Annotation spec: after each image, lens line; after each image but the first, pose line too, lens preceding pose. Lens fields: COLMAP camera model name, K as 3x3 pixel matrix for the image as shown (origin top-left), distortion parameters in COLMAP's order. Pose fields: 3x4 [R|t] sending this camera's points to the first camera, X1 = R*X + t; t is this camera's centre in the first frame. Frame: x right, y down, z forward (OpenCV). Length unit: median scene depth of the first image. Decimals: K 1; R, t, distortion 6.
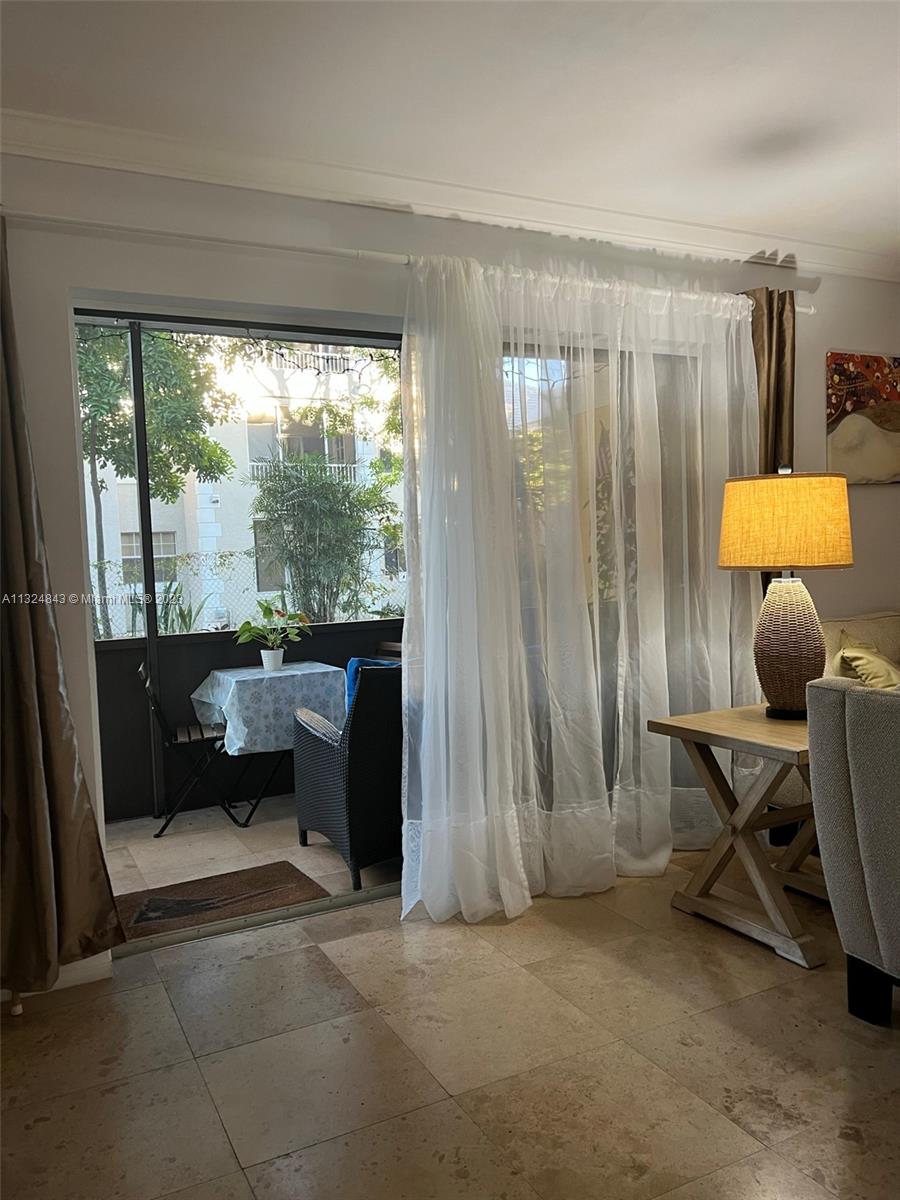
lens RADIAL K [[902.9, 0, 446.1], [0, 902.9, 600.9], [0, 0, 1]] dist [0.024708, -0.053285]
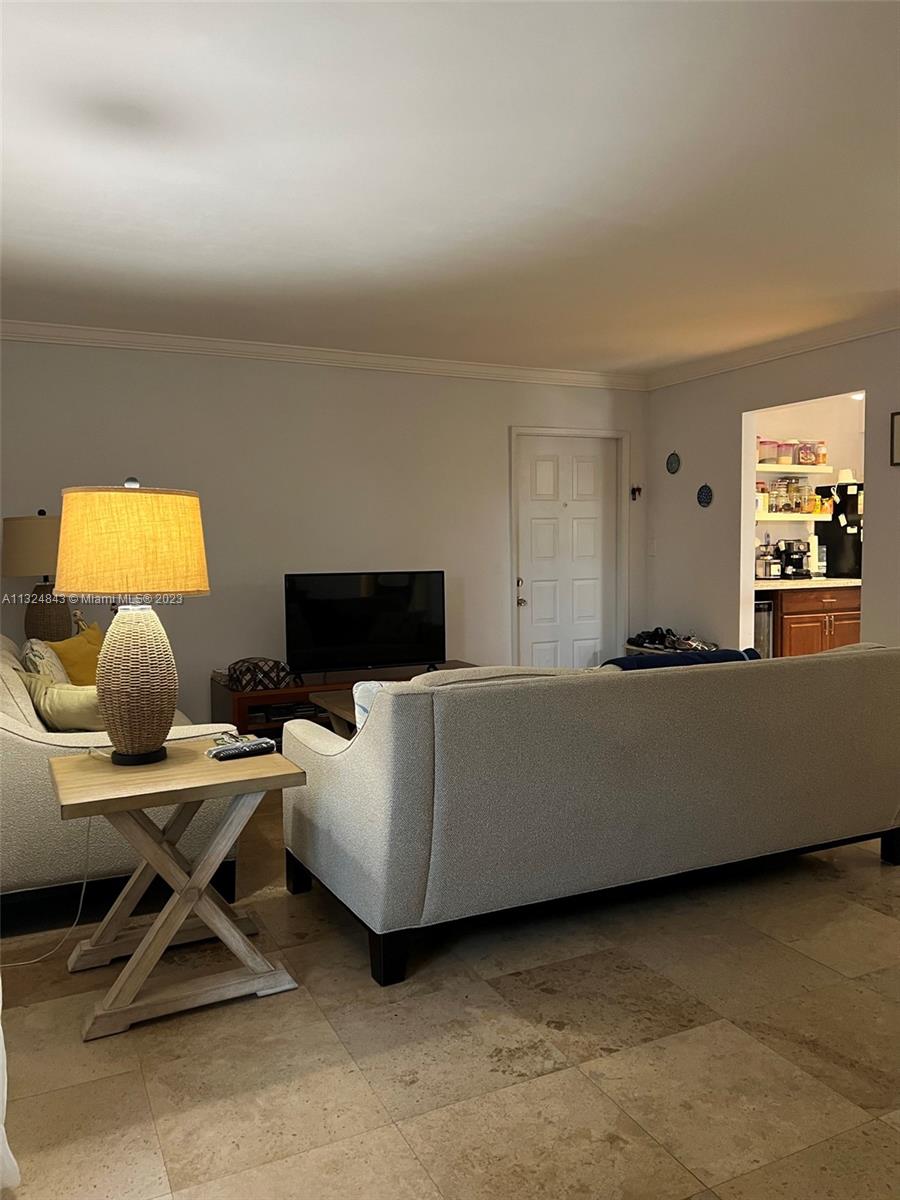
lens RADIAL K [[902.9, 0, 446.0], [0, 902.9, 601.9], [0, 0, 1]] dist [0.024708, -0.053285]
pose [[0.009458, -0.028948, 0.999536, -0.568722], [0.063405, 0.997587, 0.028291, -0.038433], [-0.997943, 0.063108, 0.011270, 0.763135]]
